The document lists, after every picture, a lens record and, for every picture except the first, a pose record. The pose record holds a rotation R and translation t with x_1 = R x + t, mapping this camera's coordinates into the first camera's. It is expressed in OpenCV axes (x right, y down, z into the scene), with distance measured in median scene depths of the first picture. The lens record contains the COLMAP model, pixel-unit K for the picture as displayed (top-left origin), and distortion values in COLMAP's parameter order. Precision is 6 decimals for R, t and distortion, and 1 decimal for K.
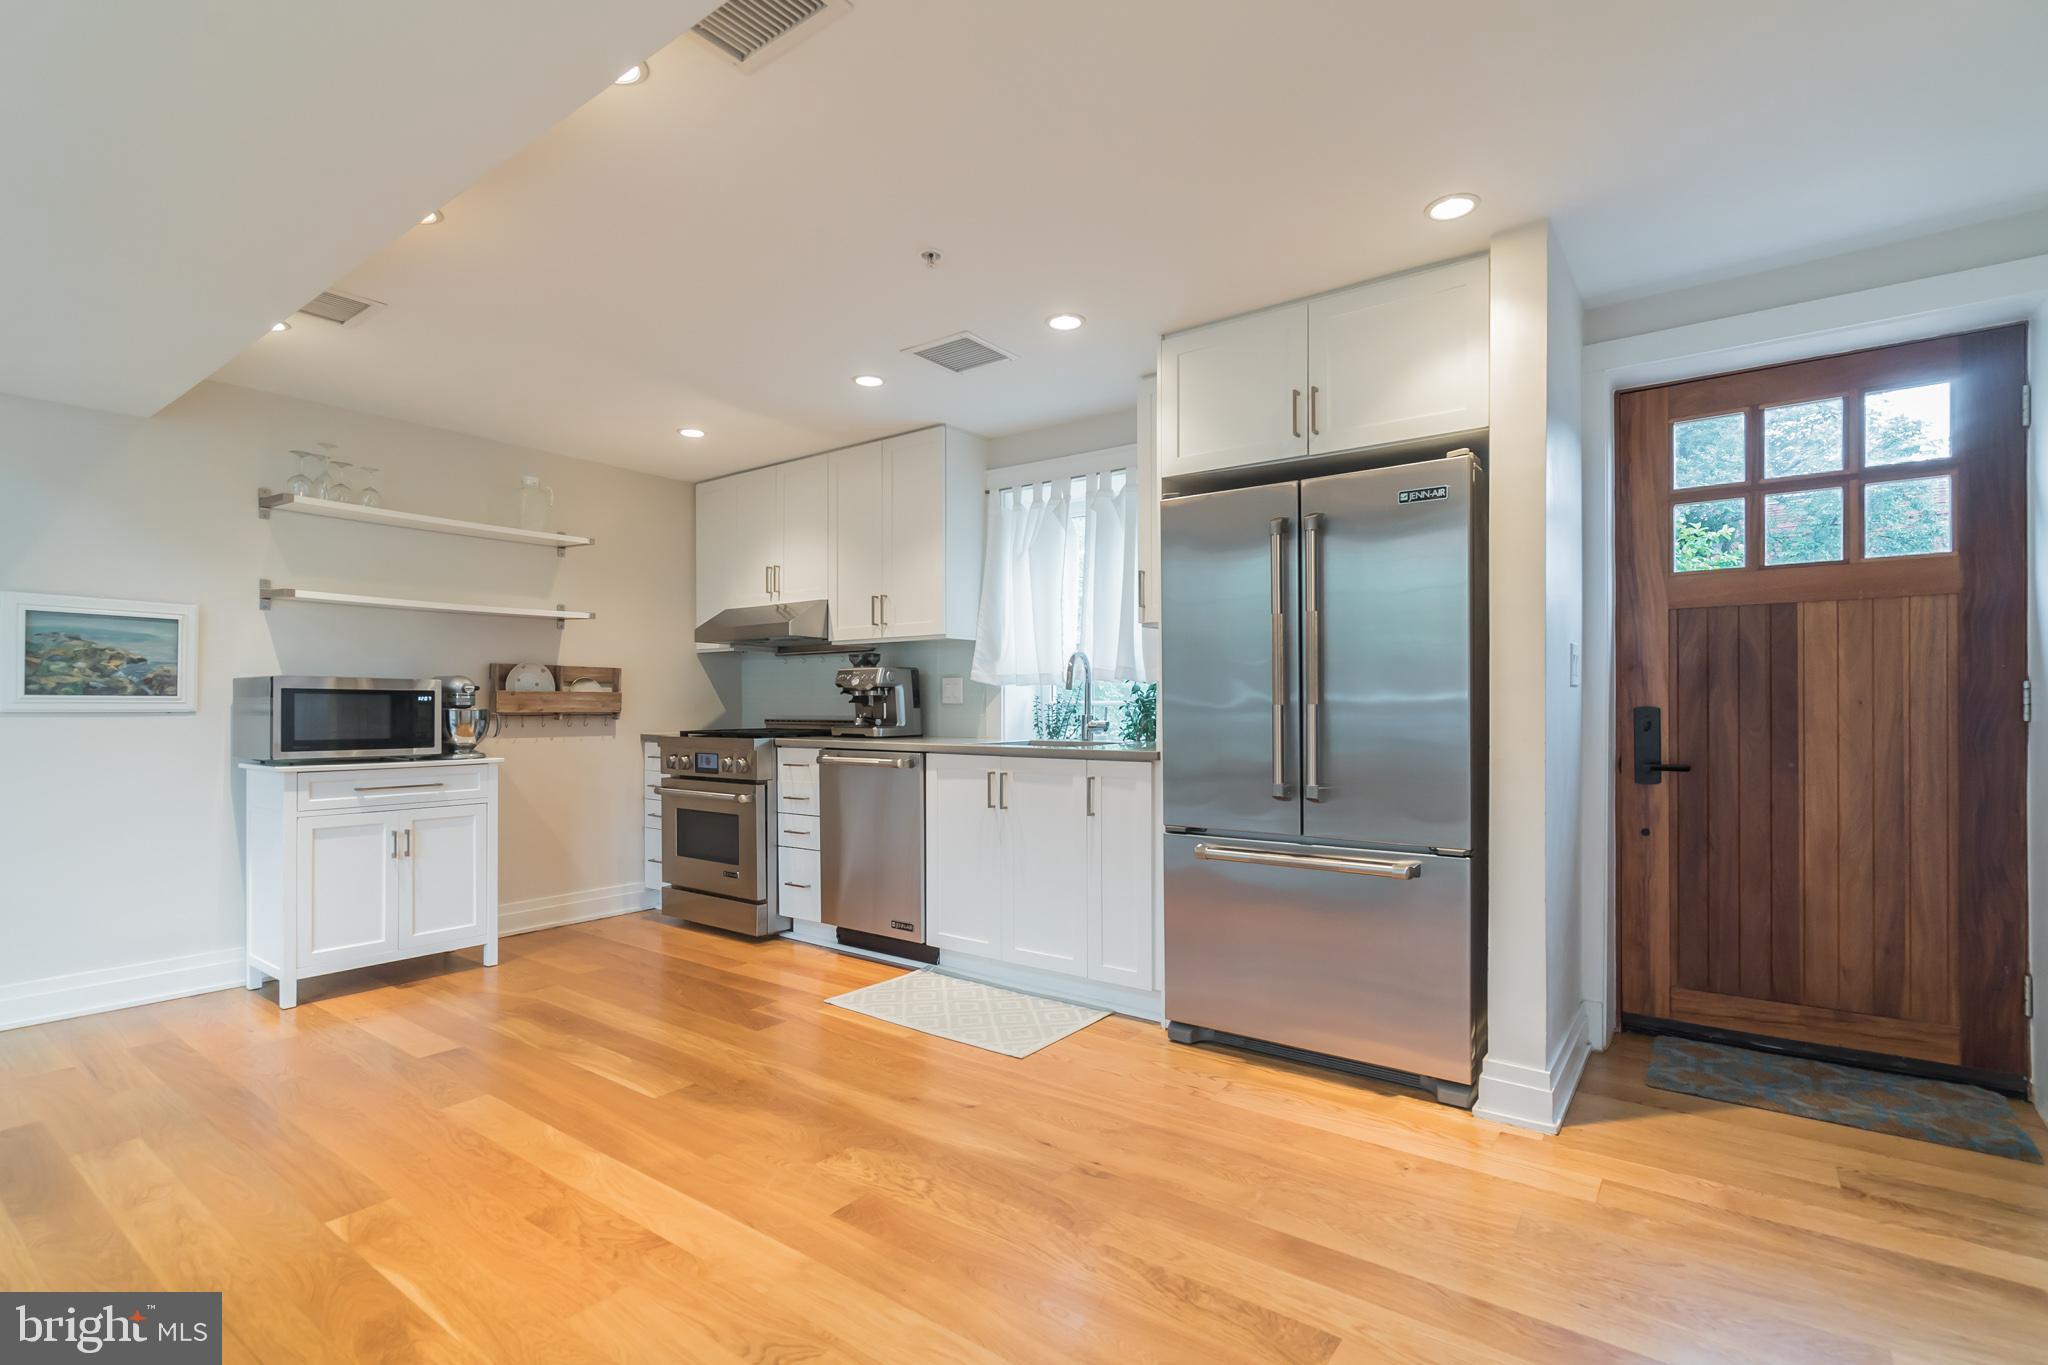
lens RADIAL K [[957.0, 0, 1007.4], [0, 957.0, 715.8], [0, 0, 1]] dist [0.000117, -0.001201]
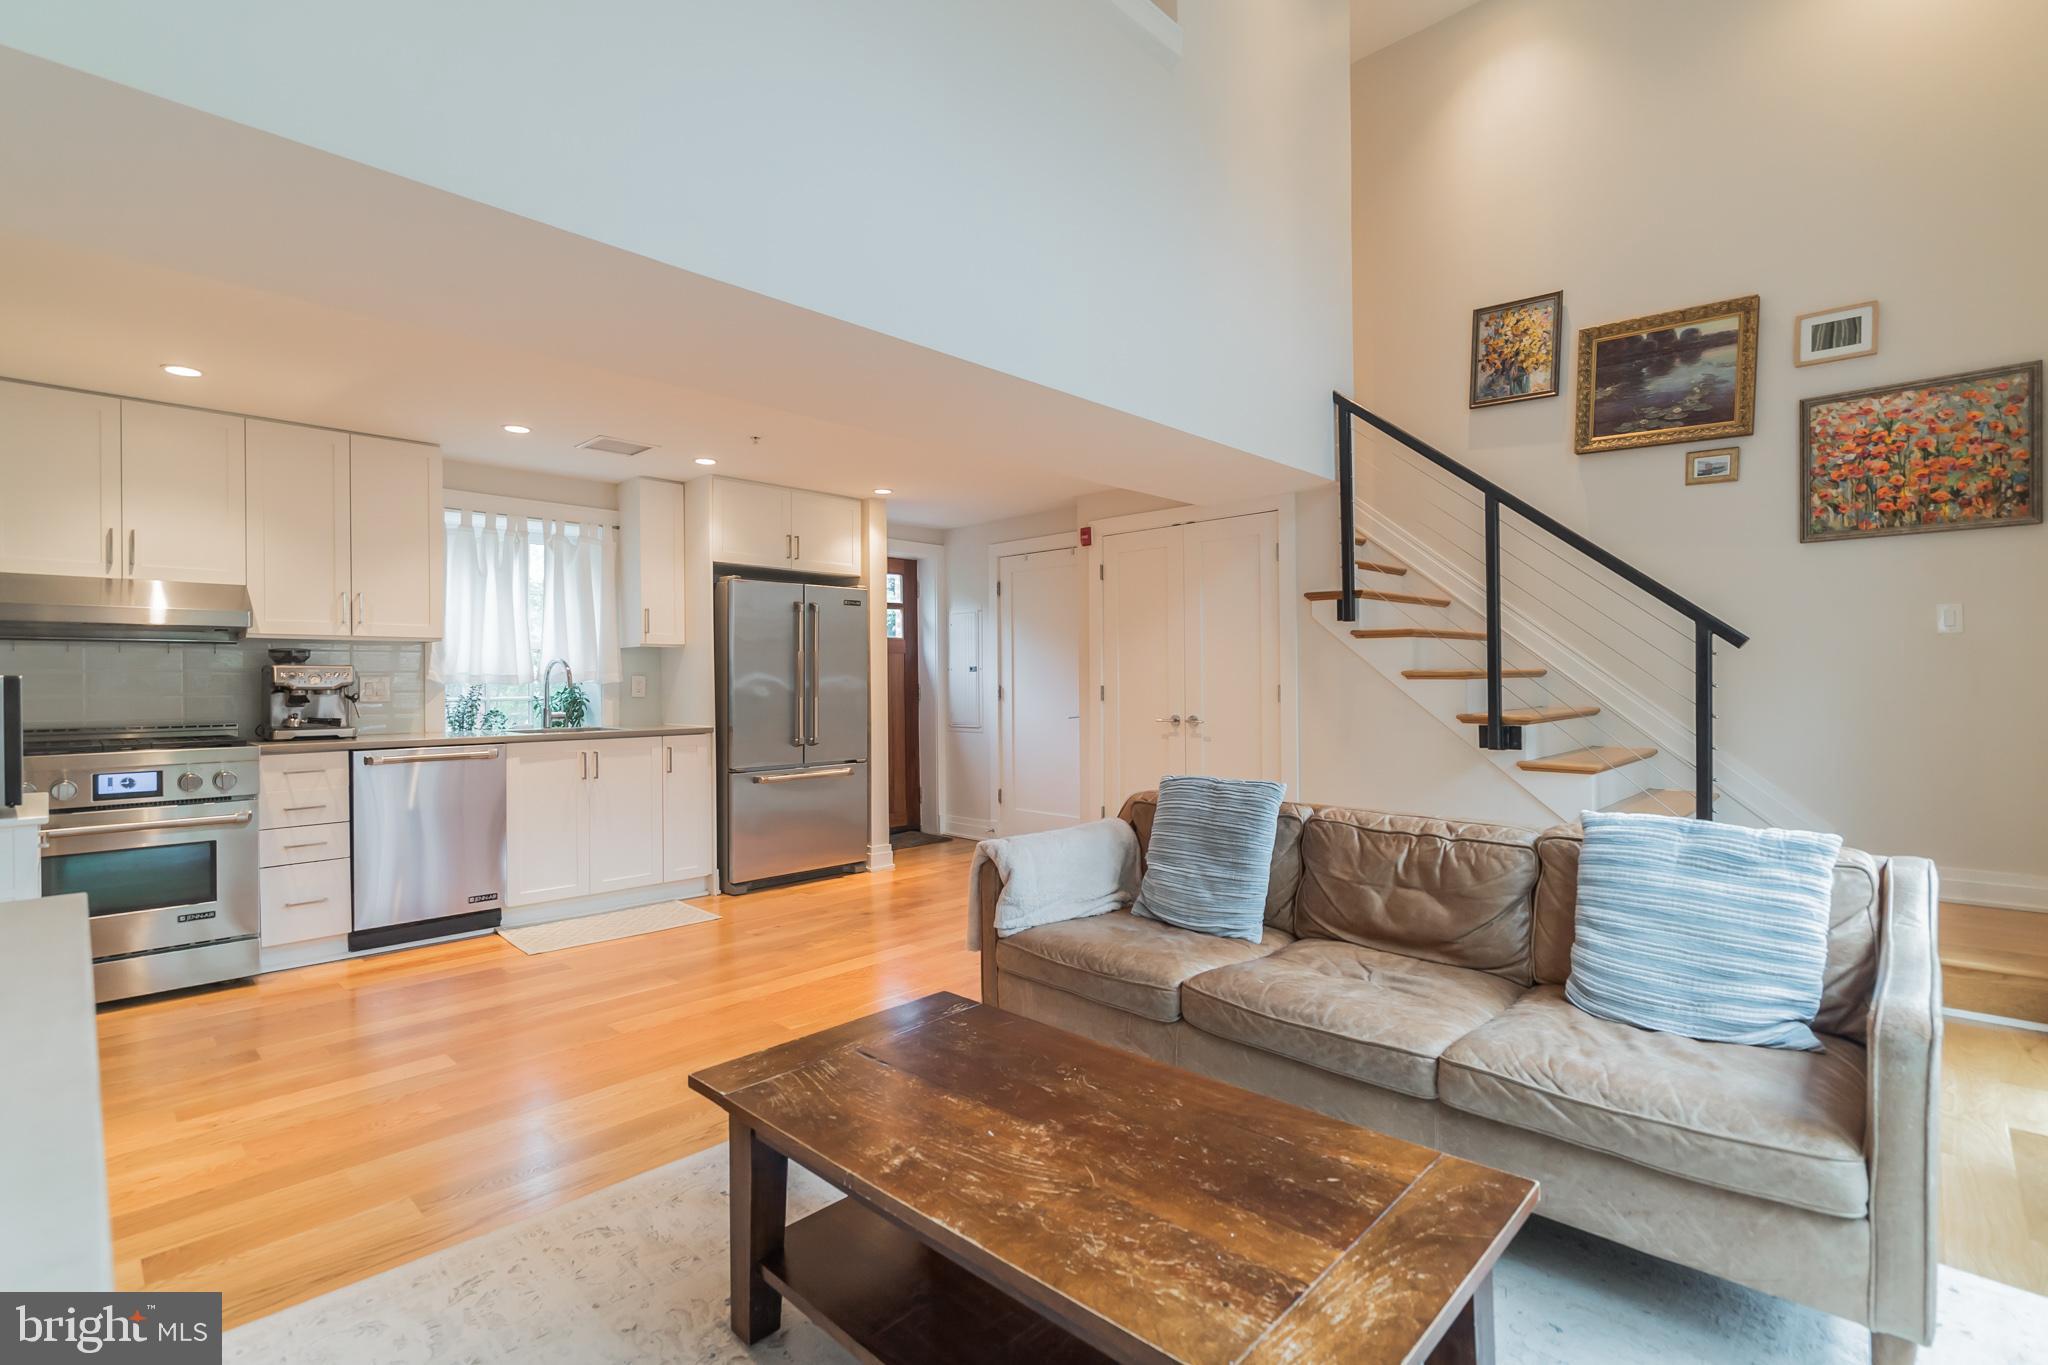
lens RADIAL K [[957.0, 0, 1035.7], [0, 957.0, 678.5], [0, 0, 1]] dist [0.000117, -0.001201]
pose [[0.101920, 0.003277, 0.994787, -1.339914], [0.017337, 0.999837, -0.005070, -0.026058], [-0.994642, 0.017764, 0.101846, 0.266253]]
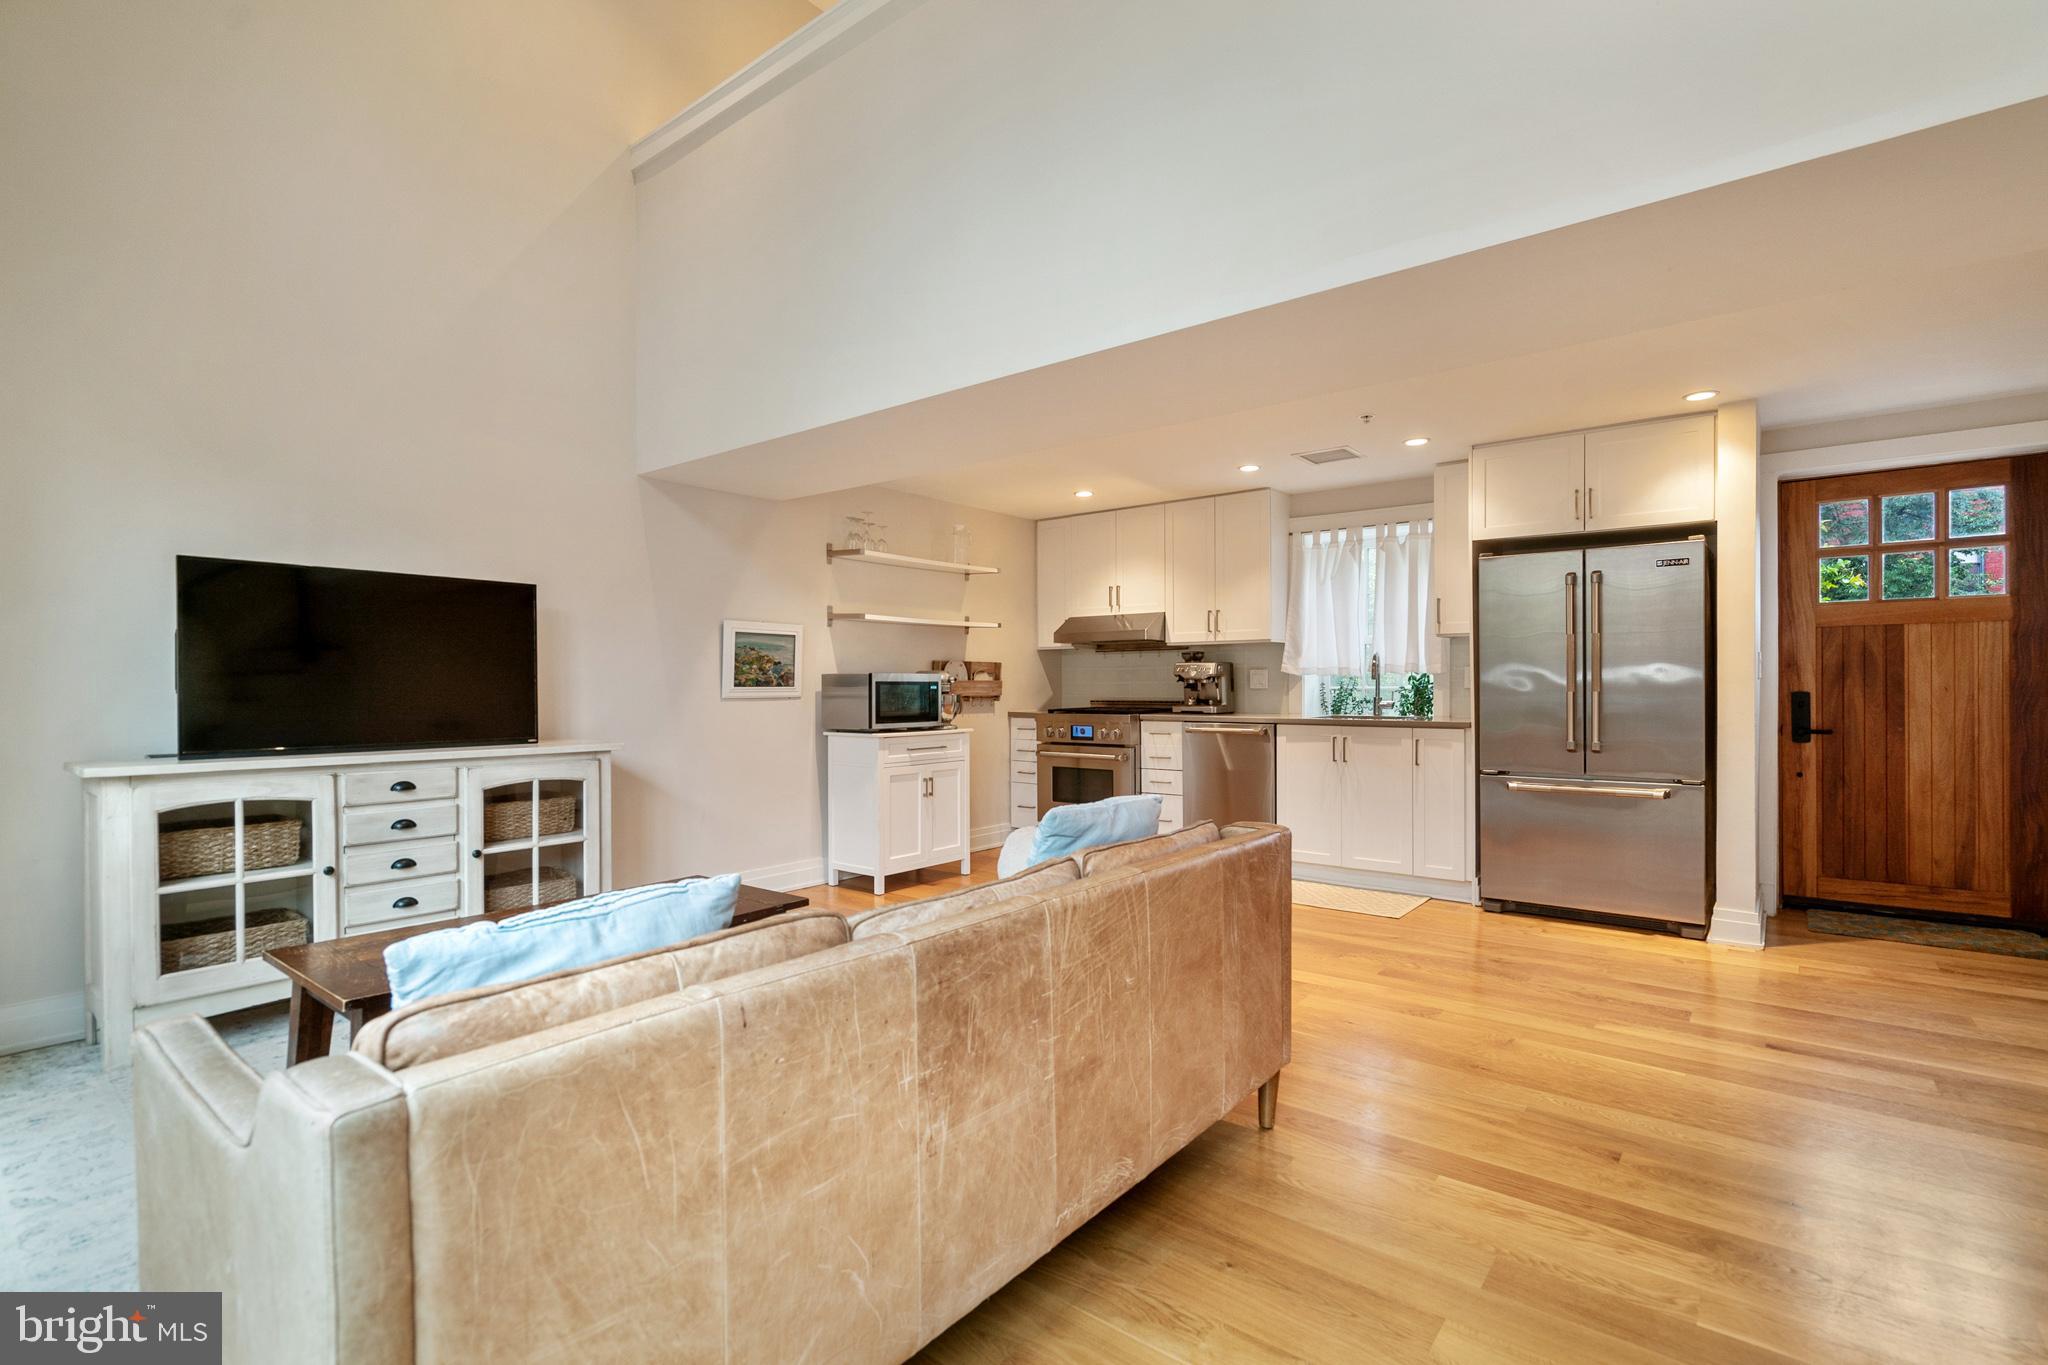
lens RADIAL K [[957.0, 0, 1030.2], [0, 957.0, 696.2], [0, 0, 1]] dist [0.000117, -0.001201]
pose [[0.999741, -0.003110, -0.022563, -0.477754], [0.003199, 0.999987, 0.003906, -0.010941], [0.022551, -0.003977, 0.999738, -0.499598]]
